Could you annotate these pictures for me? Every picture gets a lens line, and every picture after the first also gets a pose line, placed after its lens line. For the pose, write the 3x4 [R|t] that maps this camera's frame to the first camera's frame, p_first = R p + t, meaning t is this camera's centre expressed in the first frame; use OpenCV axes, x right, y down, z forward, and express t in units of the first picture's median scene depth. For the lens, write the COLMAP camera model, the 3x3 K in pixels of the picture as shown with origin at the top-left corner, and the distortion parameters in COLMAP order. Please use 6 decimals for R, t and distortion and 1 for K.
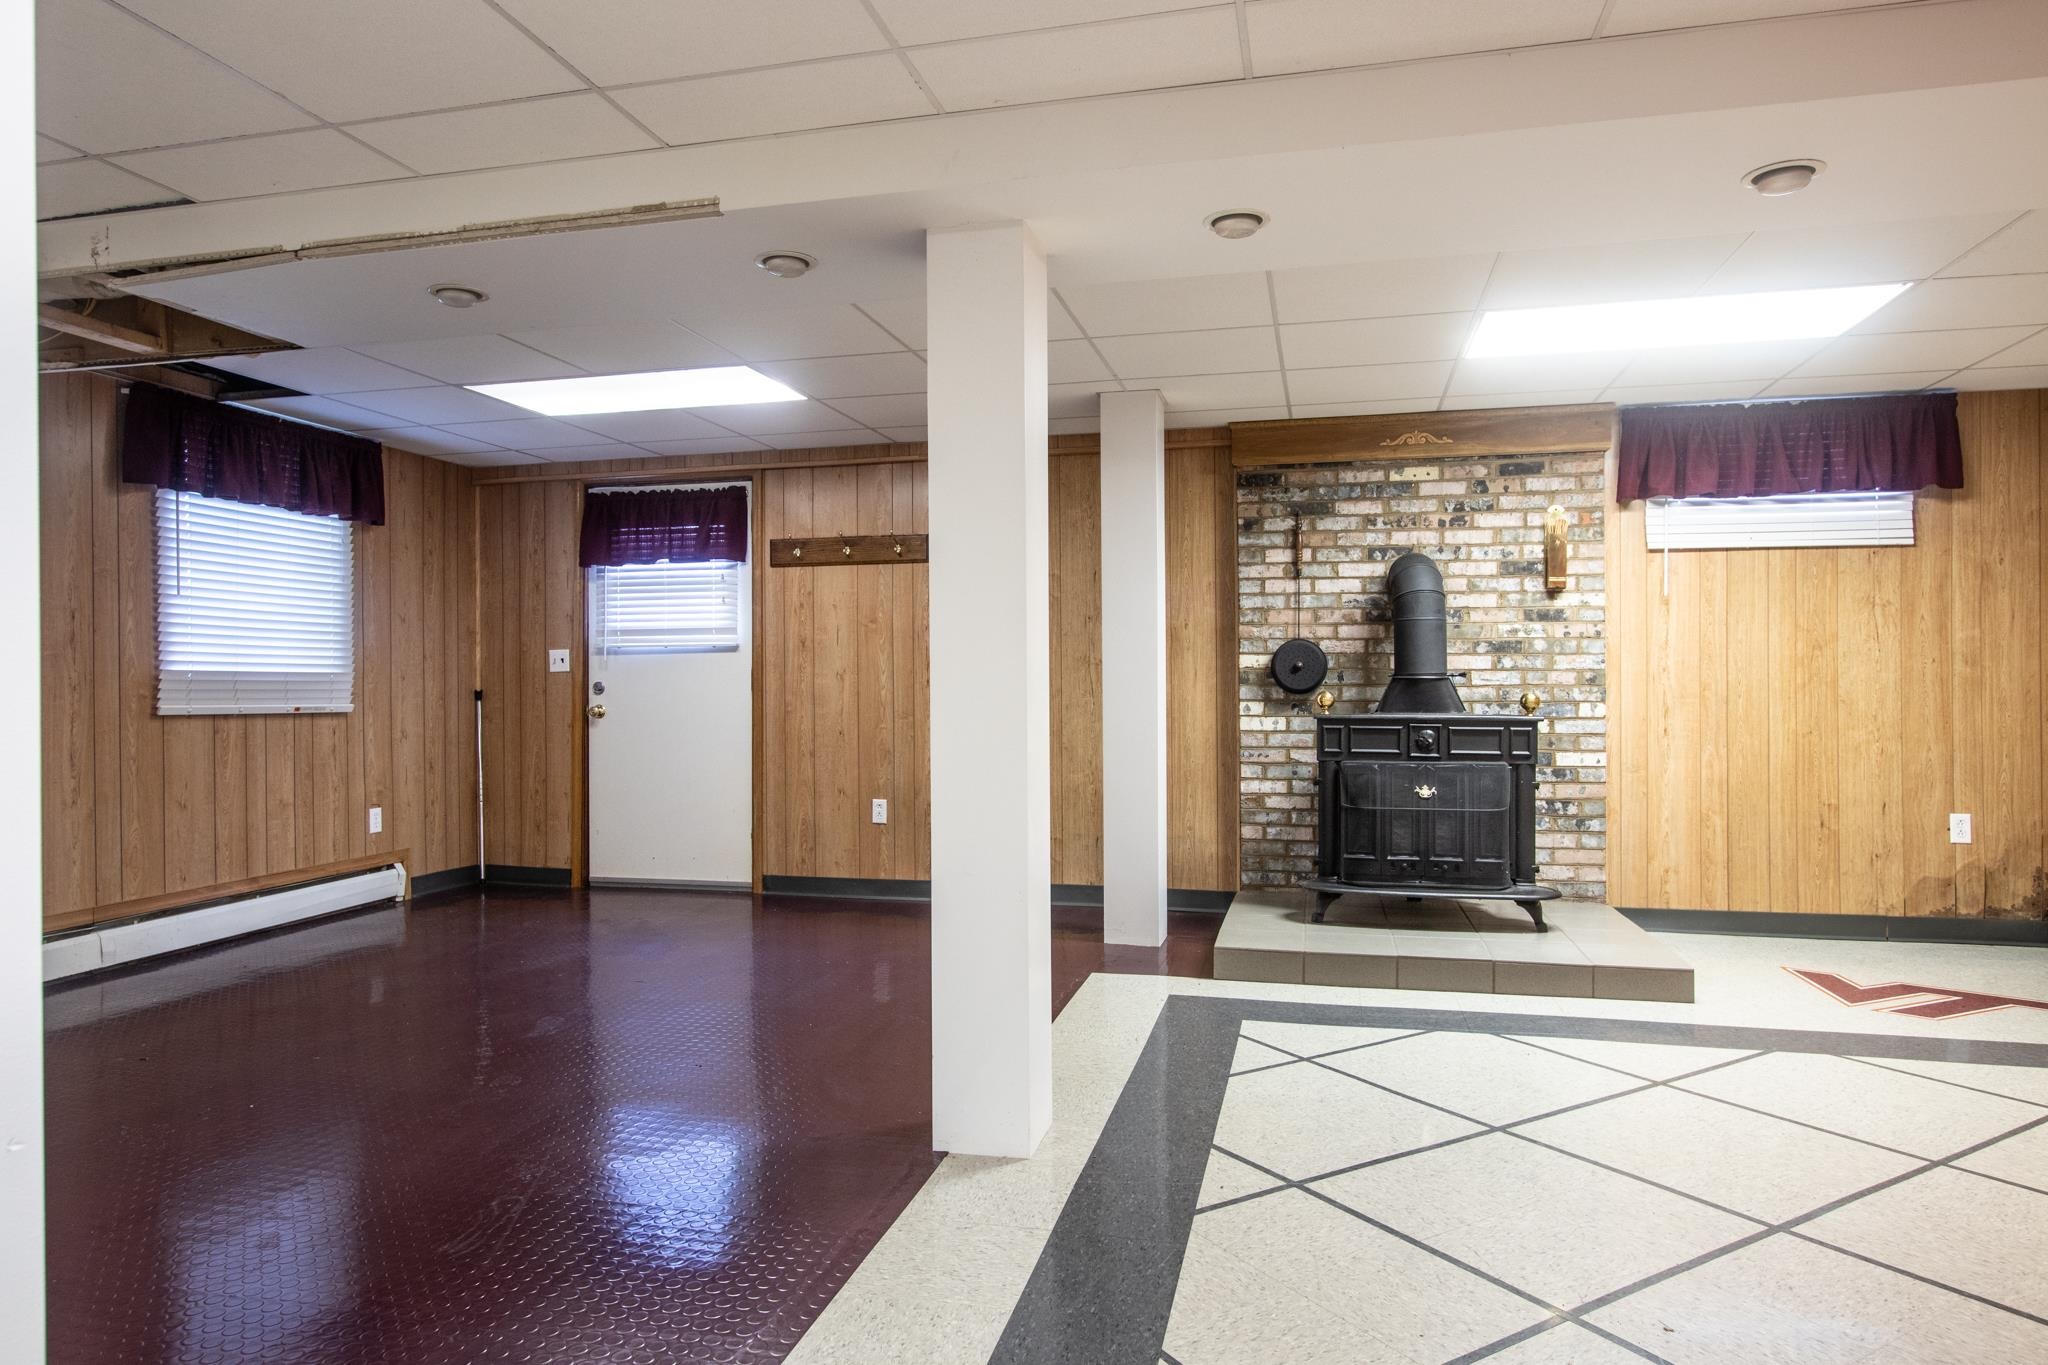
lens RADIAL K [[1262.7, 0, 1019.5], [0, 1262.7, 681.9], [0, 0, 1]] dist [-0.026609, 0.001939]
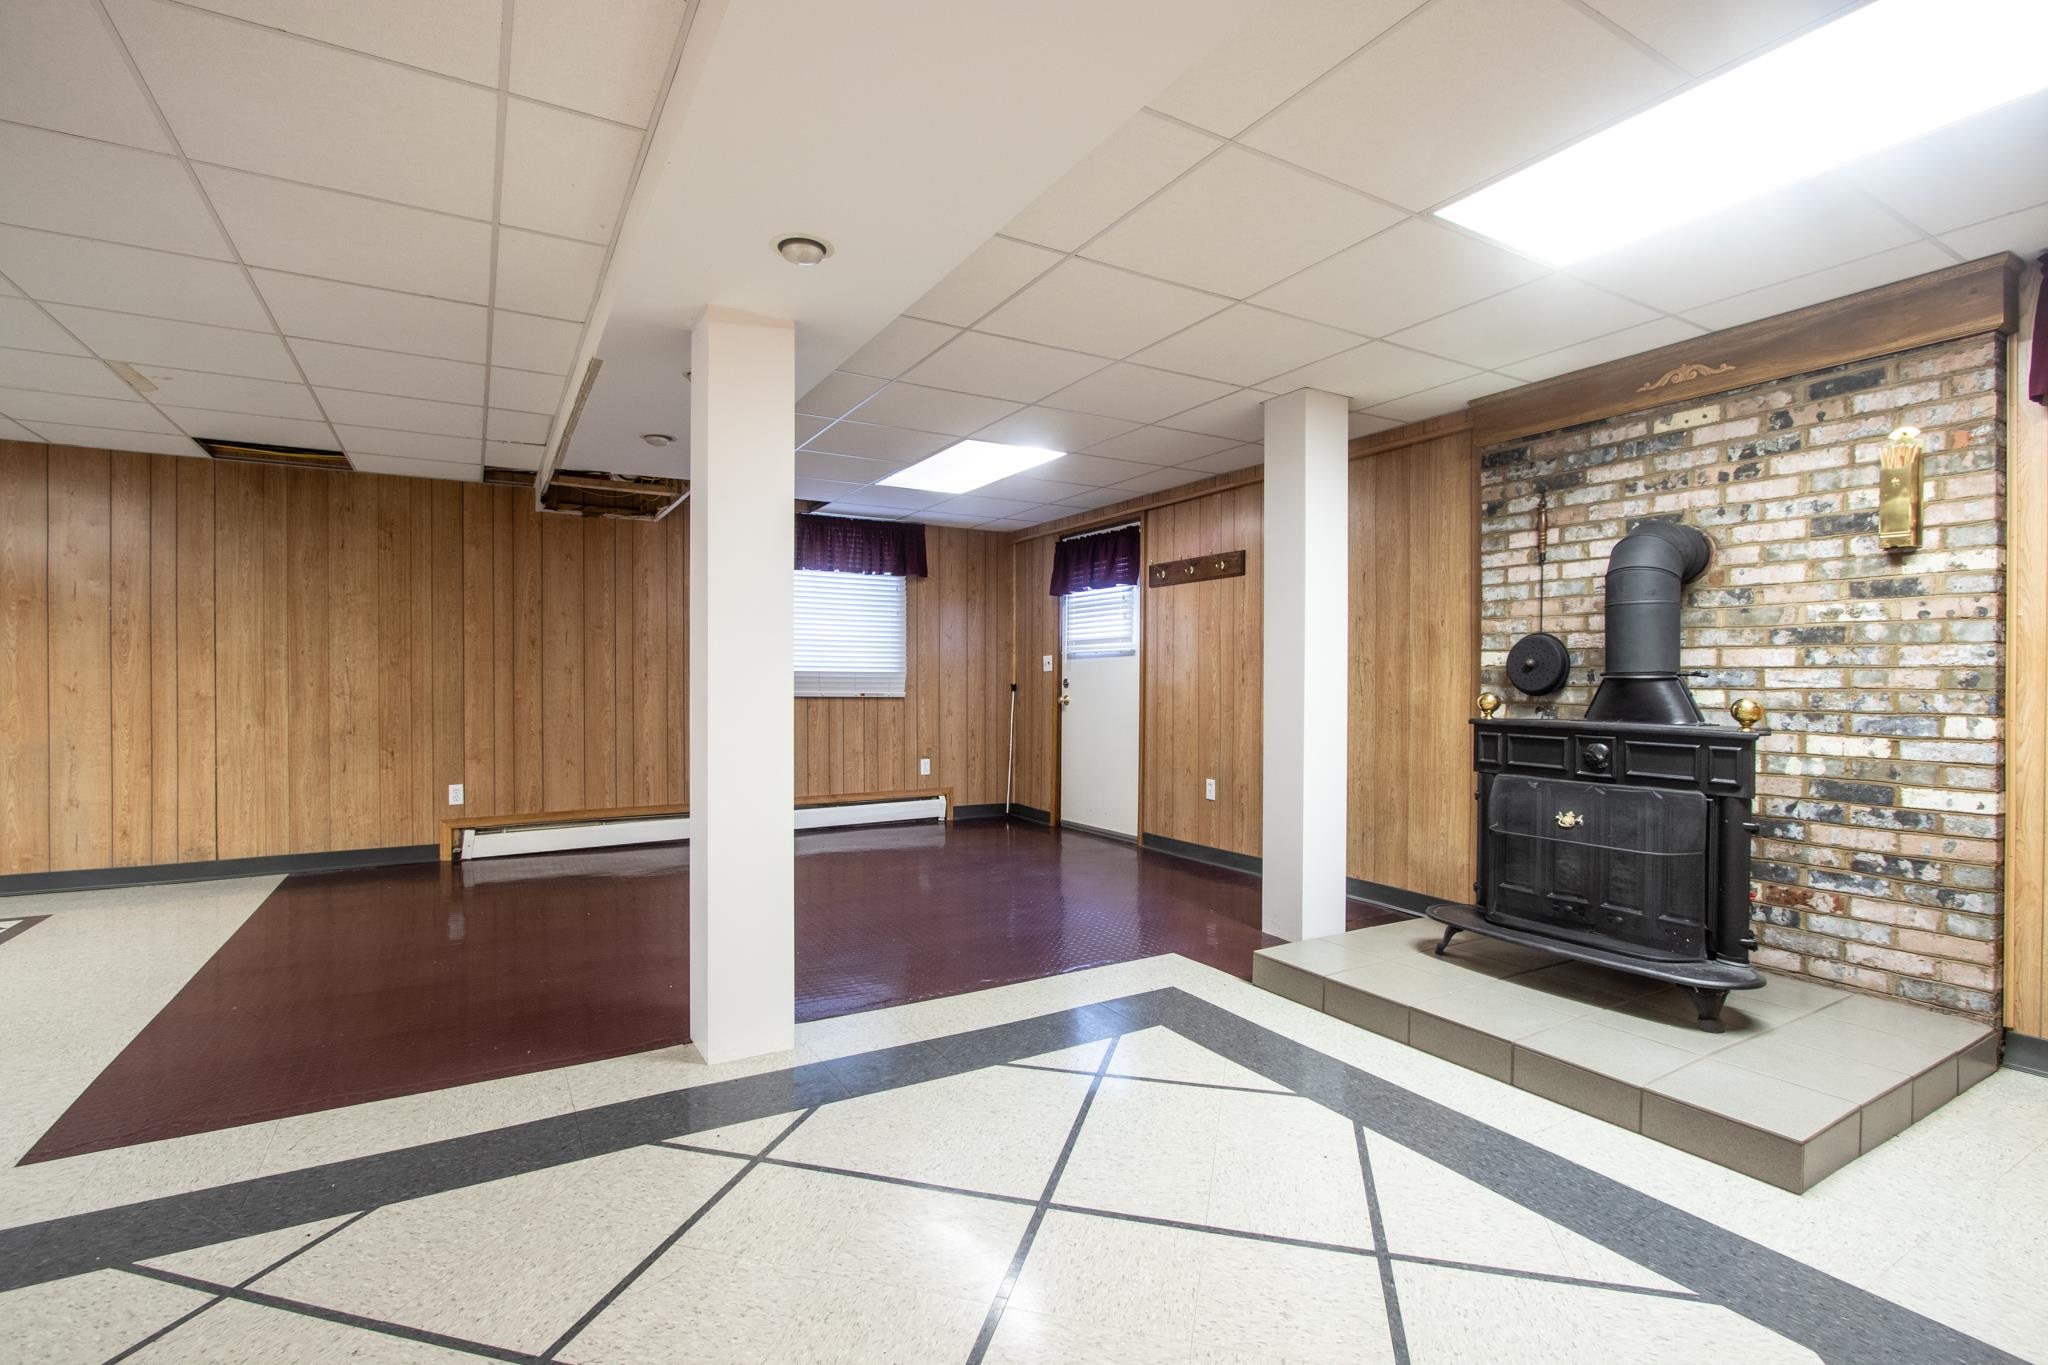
lens RADIAL K [[943.7, 0, 1023.0], [0, 943.7, 686.2], [0, 0, 1]] dist [-0.019923, 0.004169]
pose [[0.698316, 0.010474, -0.715713, 0.435957], [-0.006312, 0.999944, 0.008474, -0.000432], [0.715762, -0.001400, 0.698343, 0.288226]]
